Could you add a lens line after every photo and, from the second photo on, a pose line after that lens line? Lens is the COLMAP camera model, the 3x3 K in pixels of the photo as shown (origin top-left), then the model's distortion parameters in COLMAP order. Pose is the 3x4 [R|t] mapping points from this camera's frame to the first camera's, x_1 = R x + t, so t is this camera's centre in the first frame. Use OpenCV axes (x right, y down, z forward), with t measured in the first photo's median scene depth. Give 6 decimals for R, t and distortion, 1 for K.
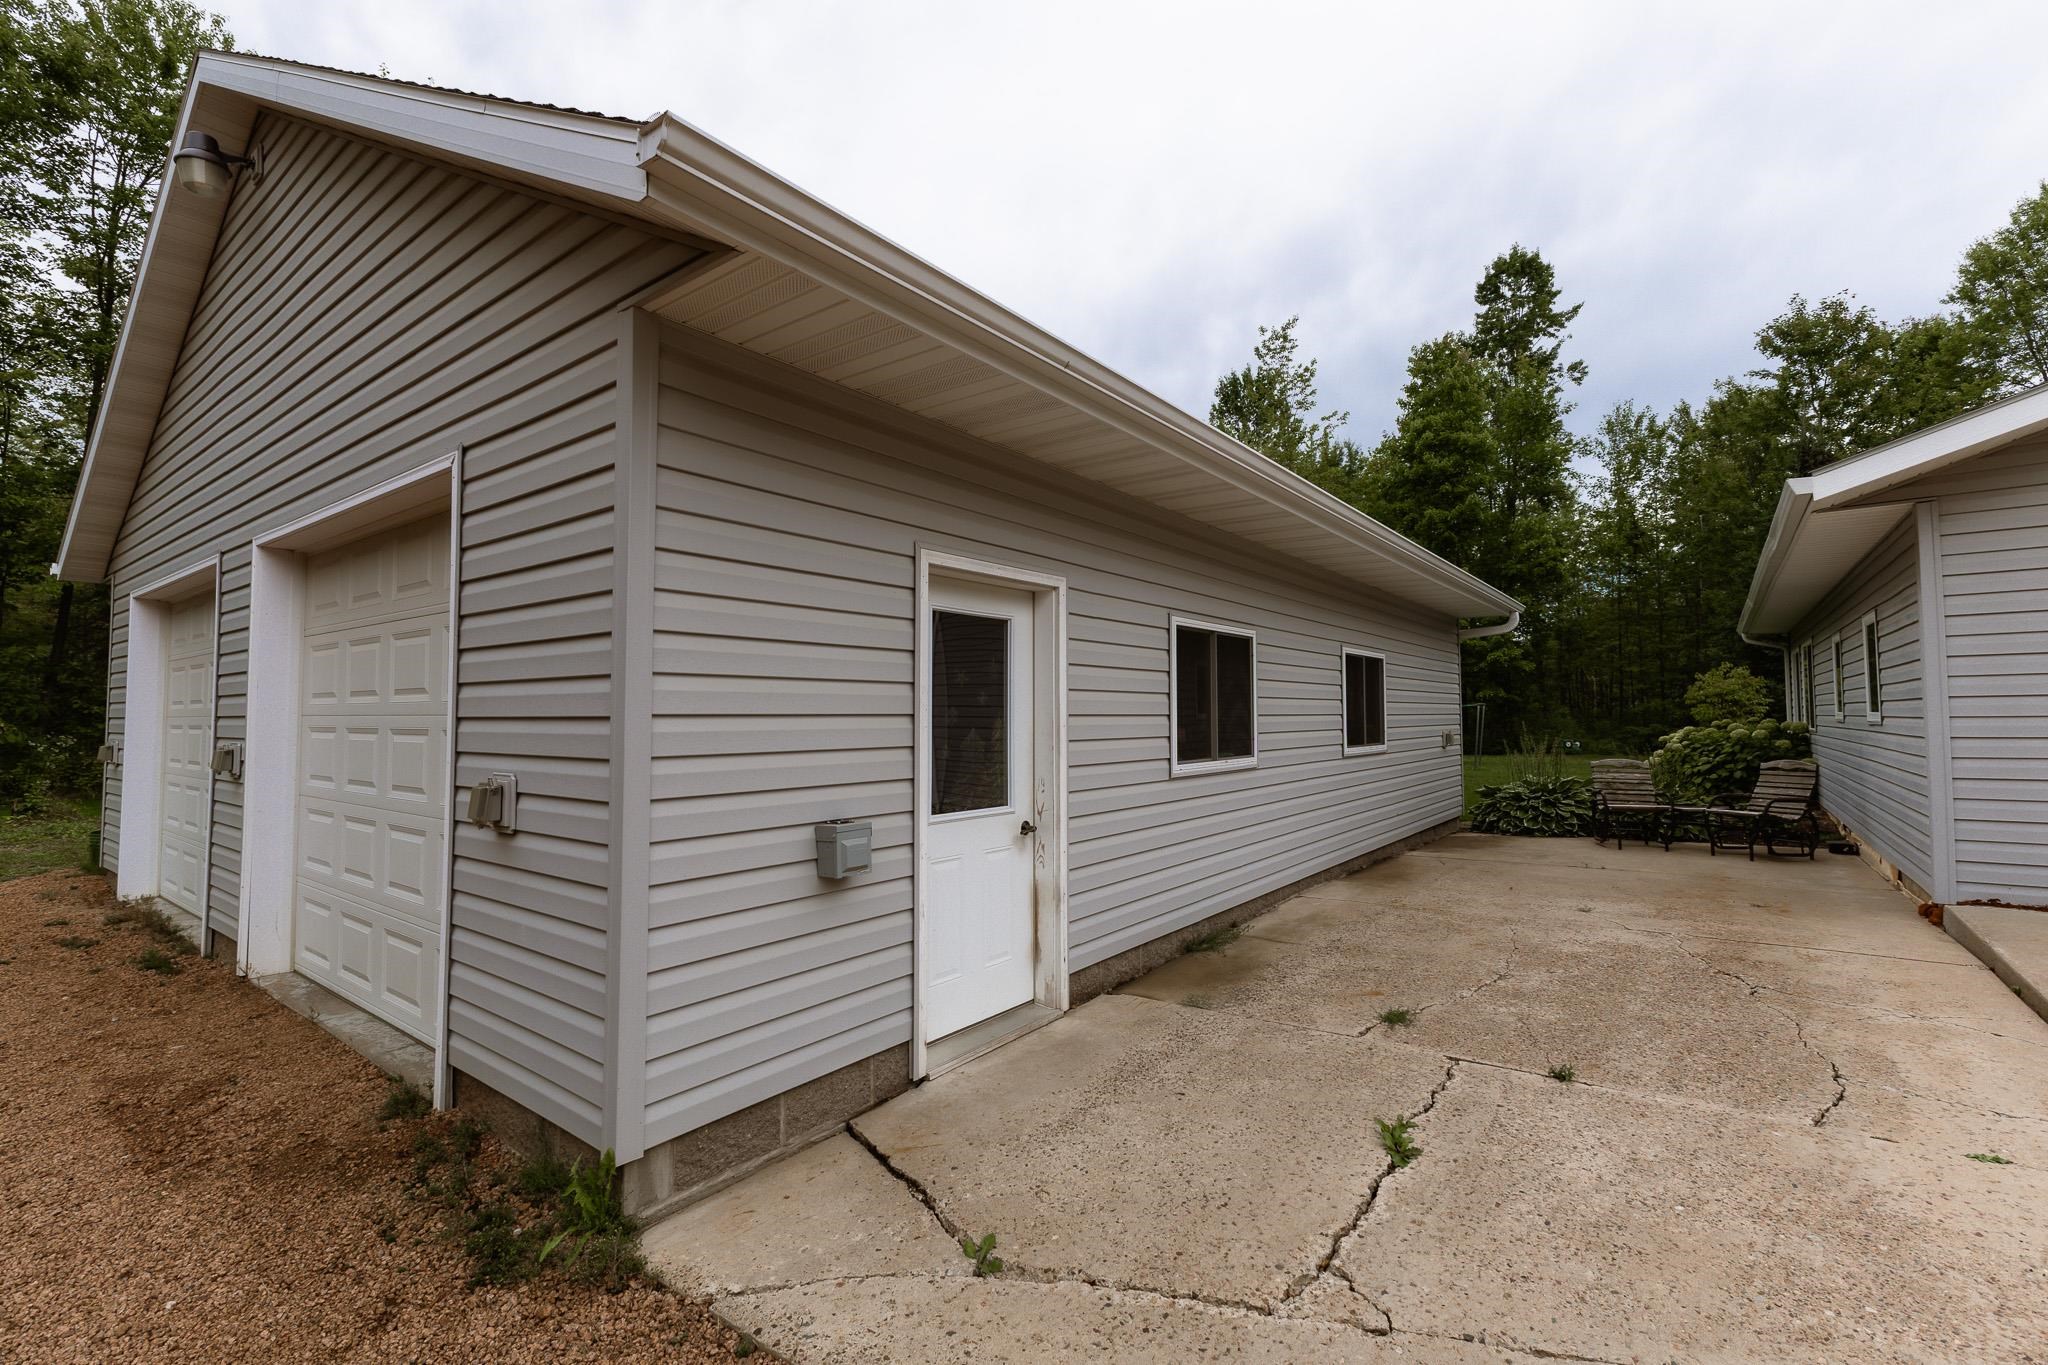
lens RADIAL K [[887.7, 0, 1033.0], [0, 887.7, 675.4], [0, 0, 1]] dist [0.009839, -0.000765]
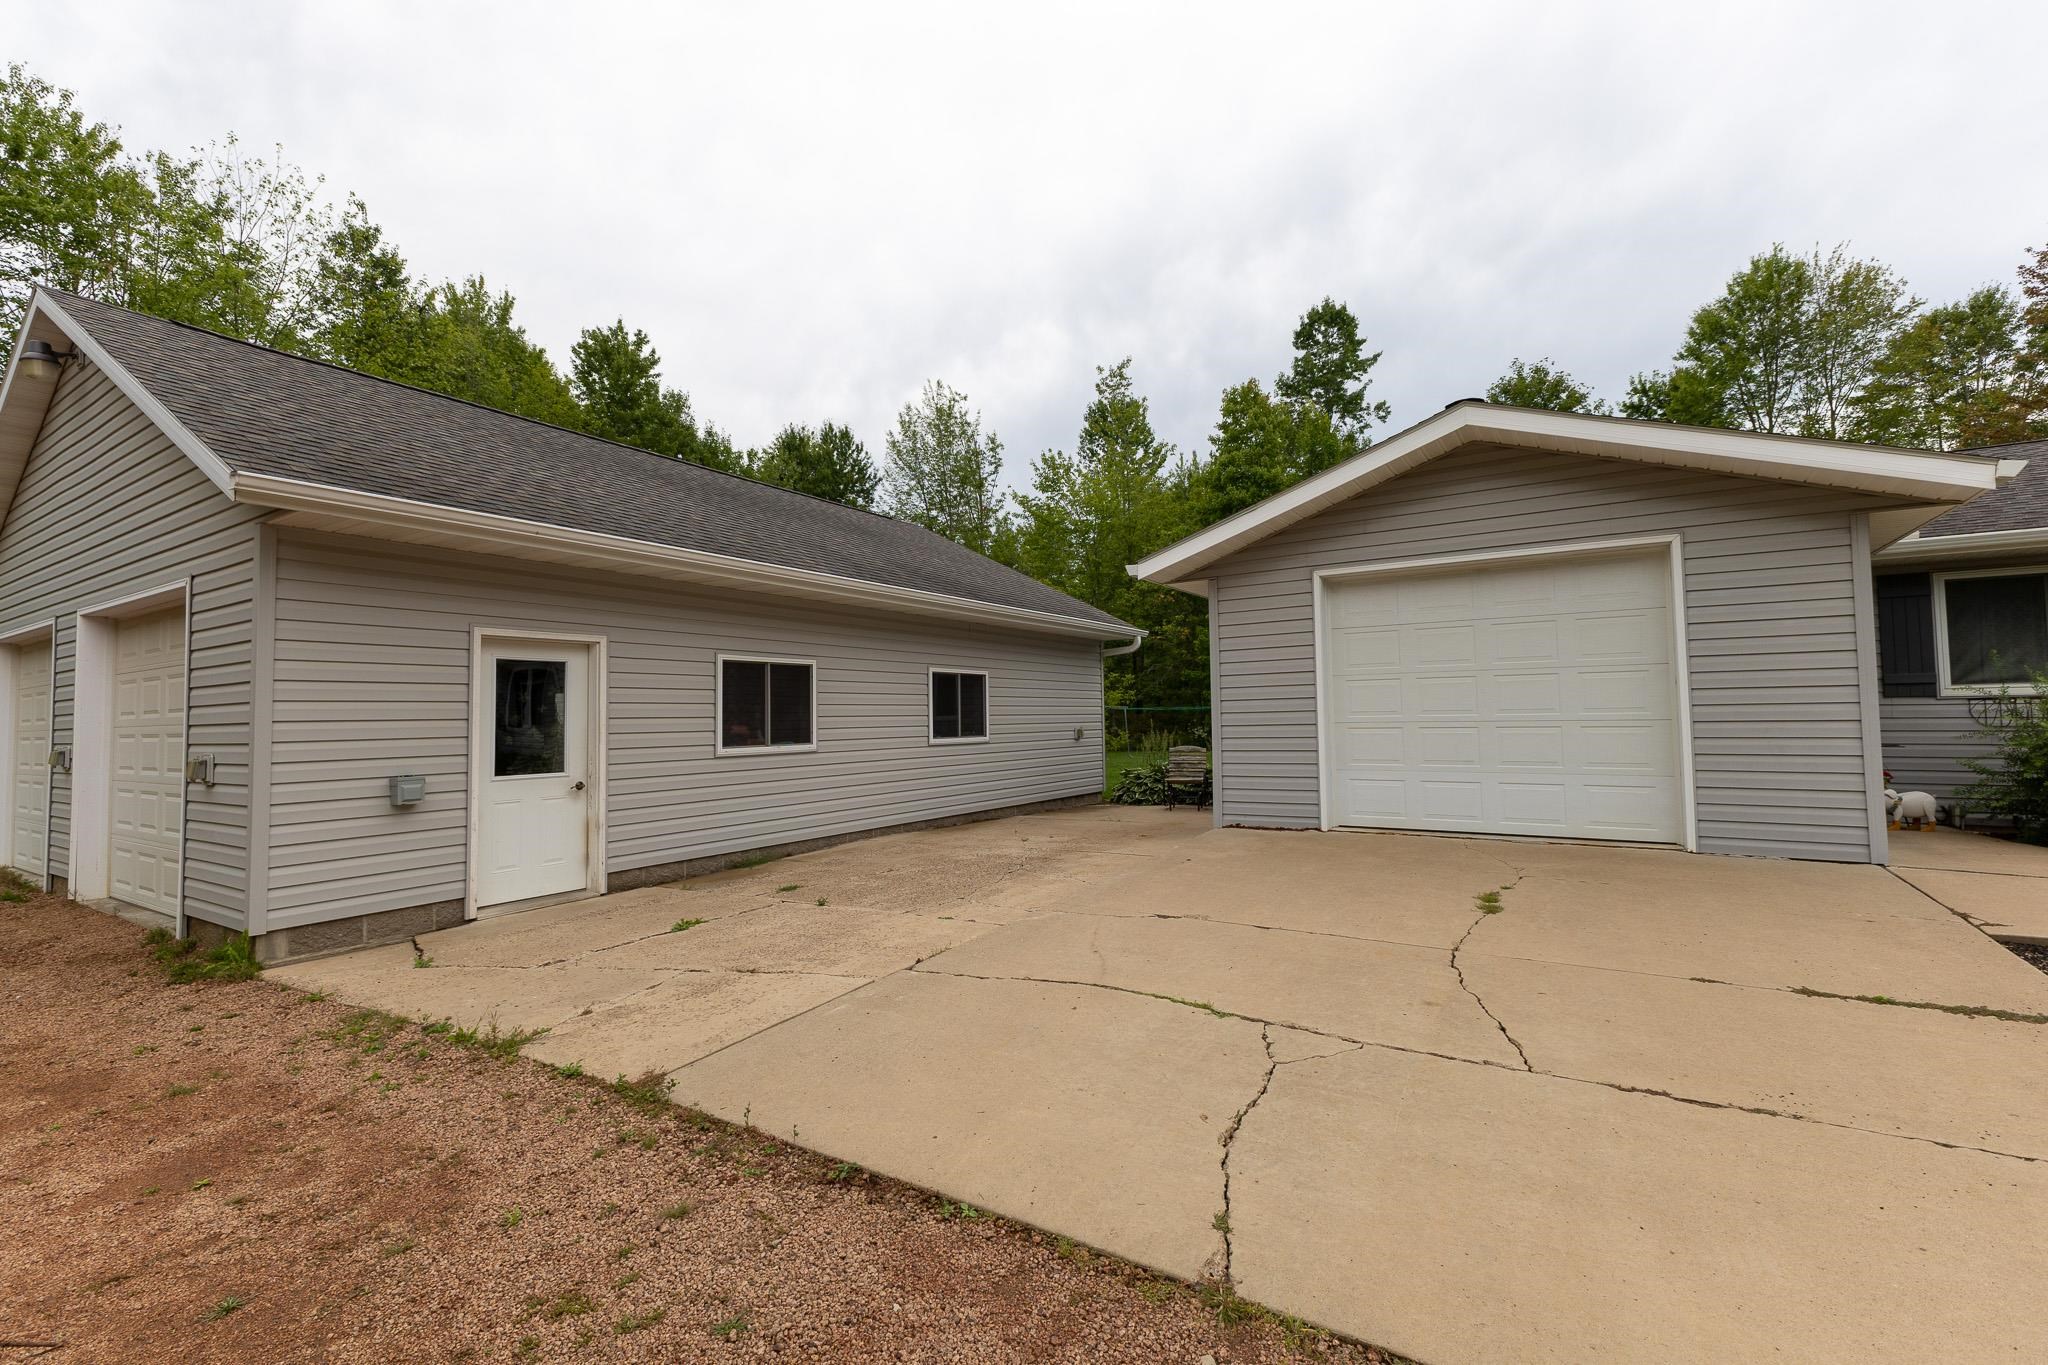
lens RADIAL K [[868.9, 0, 1032.5], [0, 868.9, 678.9], [0, 0, 1]] dist [-0.001457, 0.000107]
pose [[0.995491, -0.012359, 0.094050, 0.514329], [0.012610, 0.999918, -0.002075, -0.012364], [-0.094017, 0.003251, 0.995565, -0.526910]]
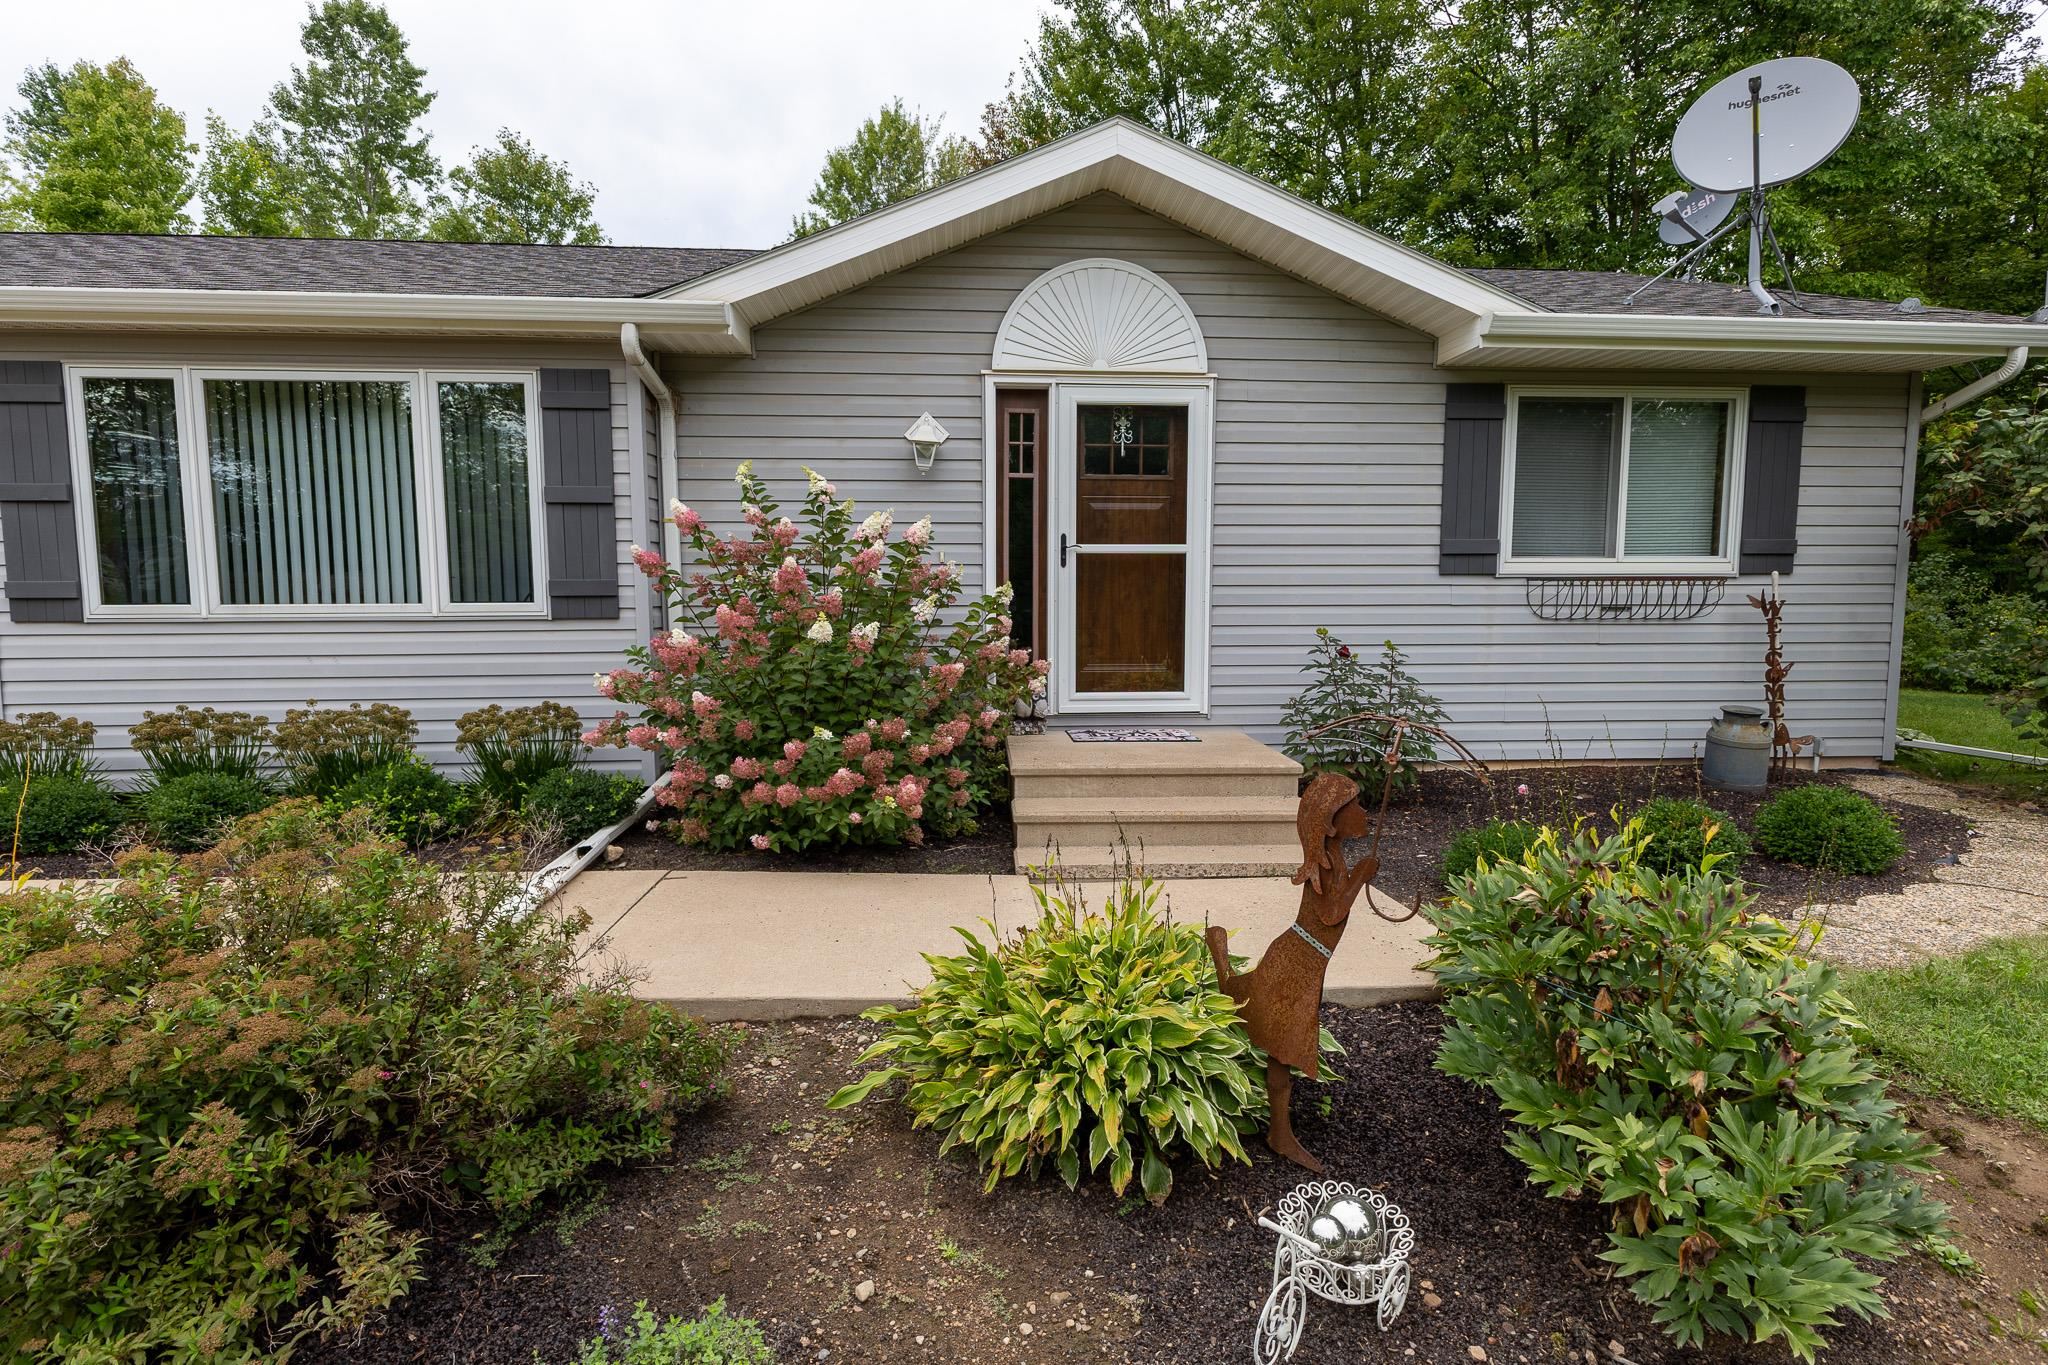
lens RADIAL K [[1011.4, 0, 1024.0], [0, 1011.4, 682.5], [0, 0, 1]] dist [-0.003251, -0.001074]
pose [[0.738094, -0.064053, 0.671650, 2.919183], [-0.028389, 0.991653, 0.125768, -0.028420], [-0.674100, -0.111896, 0.730115, -1.005783]]
